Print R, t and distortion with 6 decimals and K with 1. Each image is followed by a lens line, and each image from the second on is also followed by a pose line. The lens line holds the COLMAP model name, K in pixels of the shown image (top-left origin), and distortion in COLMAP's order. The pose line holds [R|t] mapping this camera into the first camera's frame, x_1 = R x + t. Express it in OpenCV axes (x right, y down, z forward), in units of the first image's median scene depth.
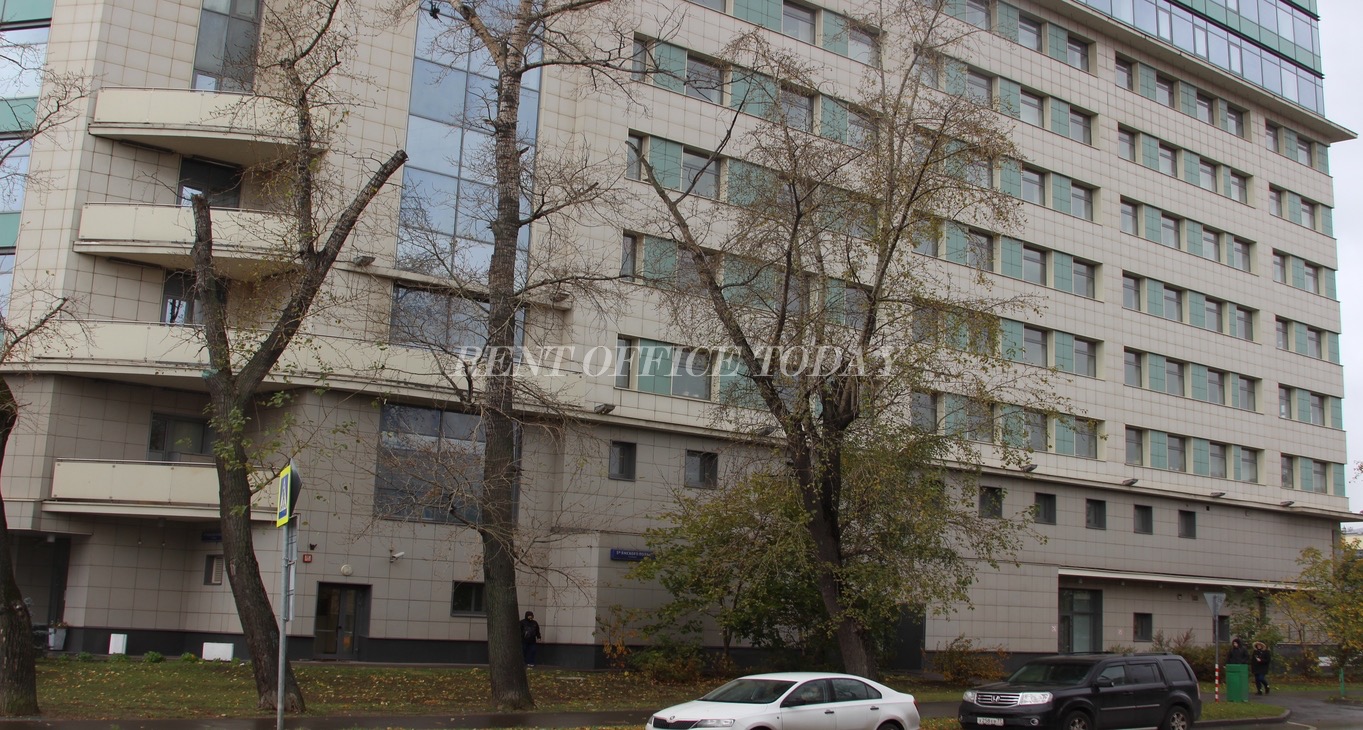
lens RADIAL K [[1564.8, 0, 681.5], [0, 1564.8, 365.0], [0, 0, 1]] dist [-0.134086, 0.104416]
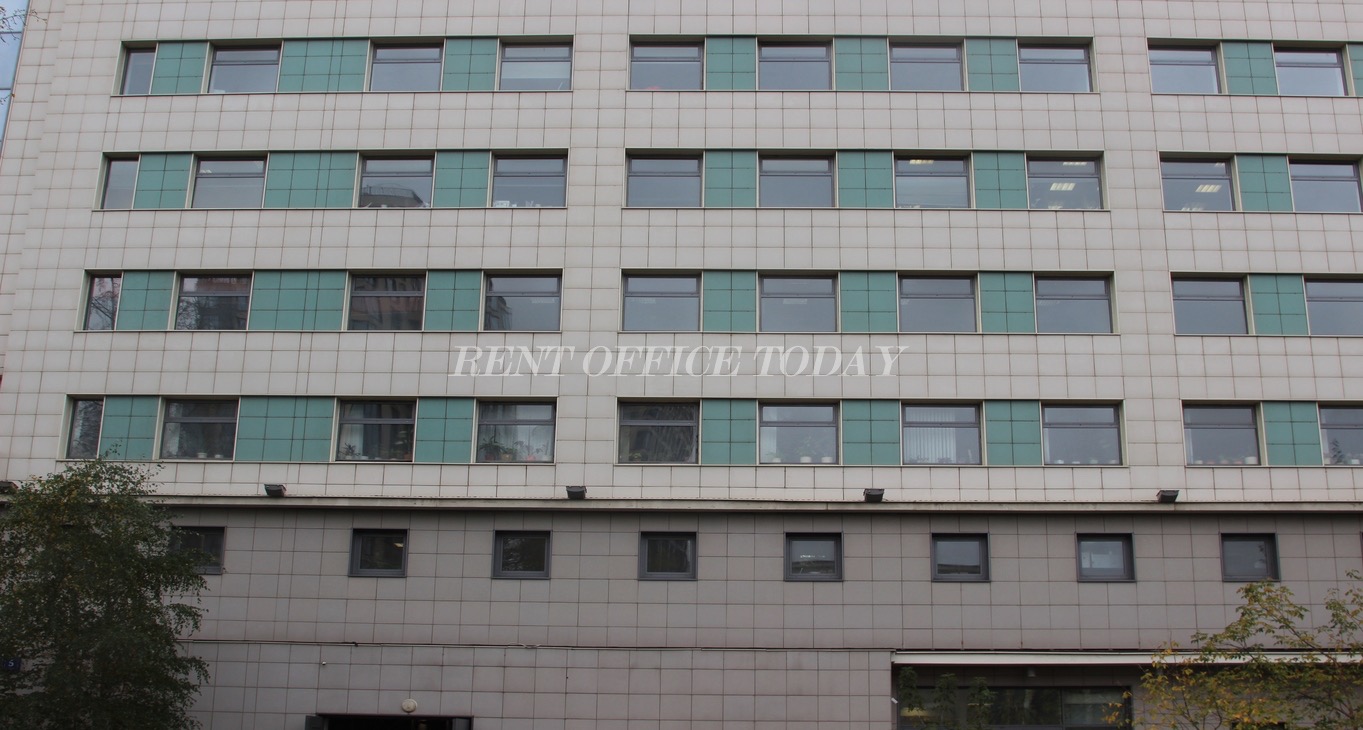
lens RADIAL K [[1564.8, 0, 681.5], [0, 1564.8, 365.0], [0, 0, 1]] dist [-0.134086, 0.104416]
pose [[0.752774, -0.186866, -0.631200, 0.653777], [0.122003, 0.981855, -0.145176, 0.110583], [0.646875, 0.032277, 0.761913, 0.540589]]
